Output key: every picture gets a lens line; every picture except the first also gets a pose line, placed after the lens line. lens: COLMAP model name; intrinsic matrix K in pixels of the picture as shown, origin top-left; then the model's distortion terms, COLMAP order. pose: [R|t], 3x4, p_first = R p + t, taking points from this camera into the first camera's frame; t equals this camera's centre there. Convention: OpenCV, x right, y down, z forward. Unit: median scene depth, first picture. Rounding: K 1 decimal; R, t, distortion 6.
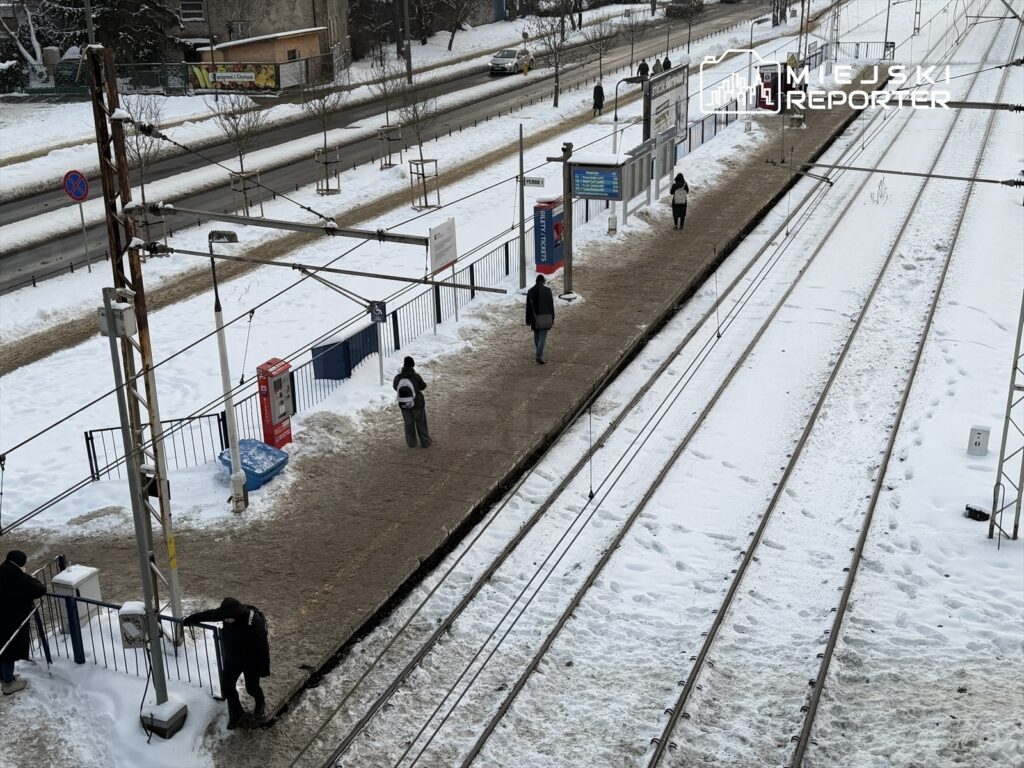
lens RADIAL K [[1287.4, 0, 507.8], [0, 1287.4, 383.6], [0, 0, 1]] dist [0.108784, 0.000000]
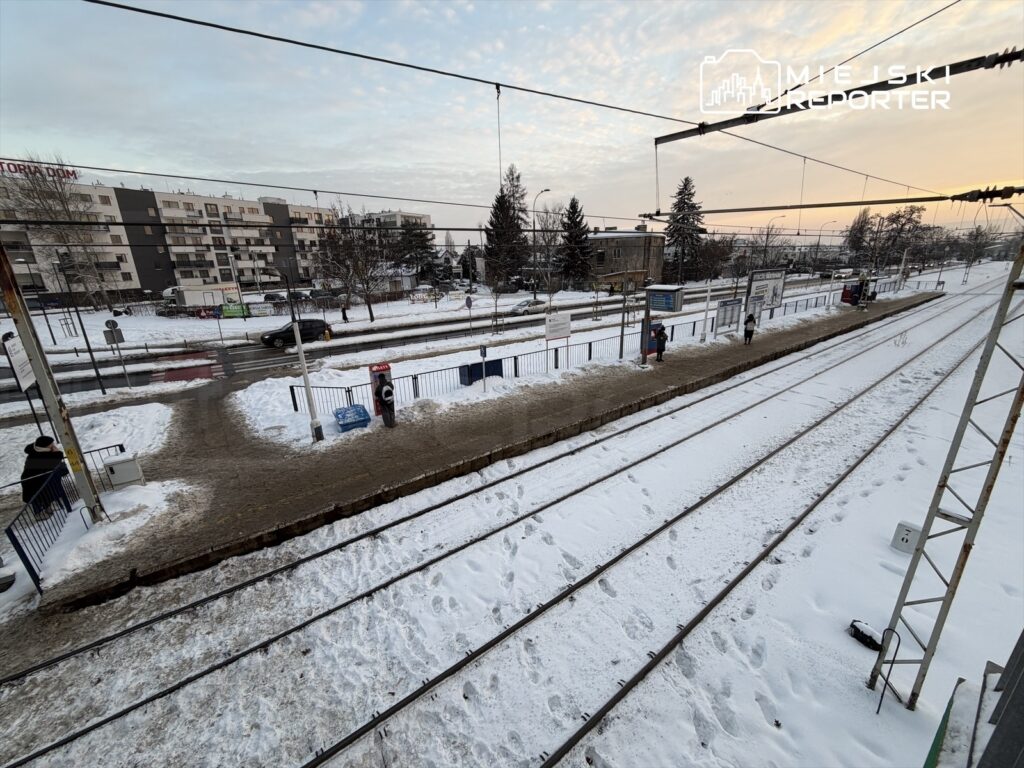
lens RADIAL K [[406.2, 0, 511.3], [0, 406.2, 382.7], [0, 0, 1]] dist [0.000617, 0.000297]
pose [[0.853078, 0.146936, -0.500667, 0.249922], [-0.166612, 0.986007, 0.005486, -0.024321], [0.494467, 0.078737, 0.865623, 0.595113]]
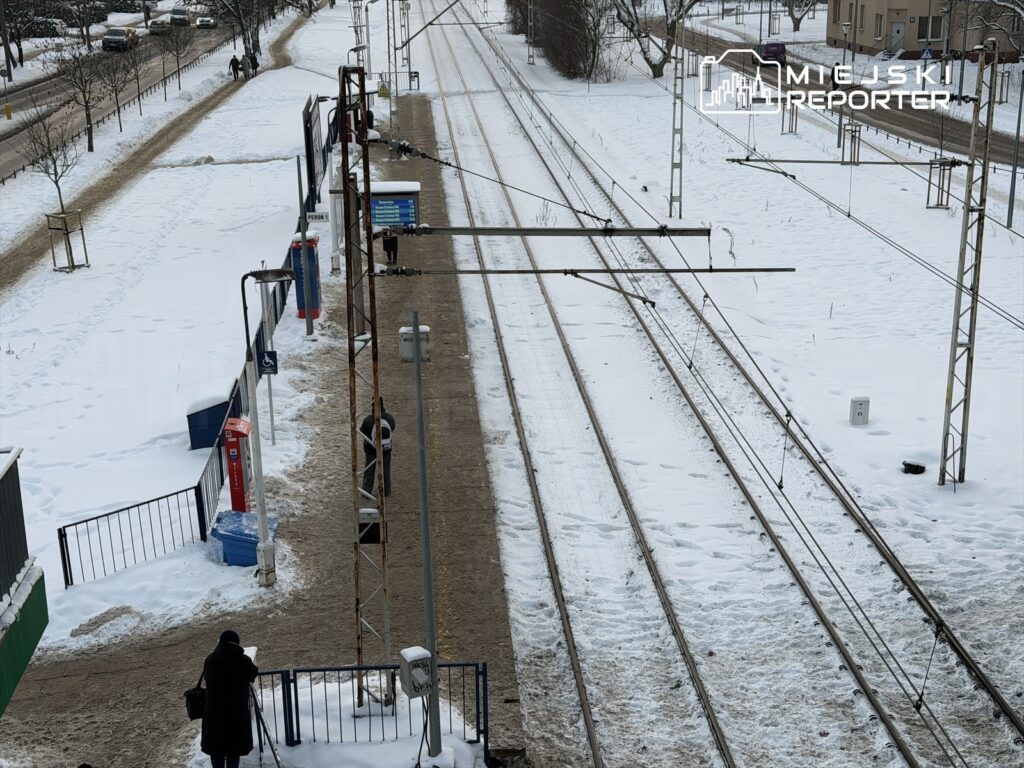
lens RADIAL K [[1482.3, 0, 516.8], [0, 1482.3, 384.7], [0, 0, 1]] dist [0.127078, 0.000000]
pose [[0.903138, -0.123082, 0.411330, -0.417170], [0.146009, 0.988976, -0.024655, 0.011430], [-0.403761, 0.082325, 0.911153, -0.015881]]
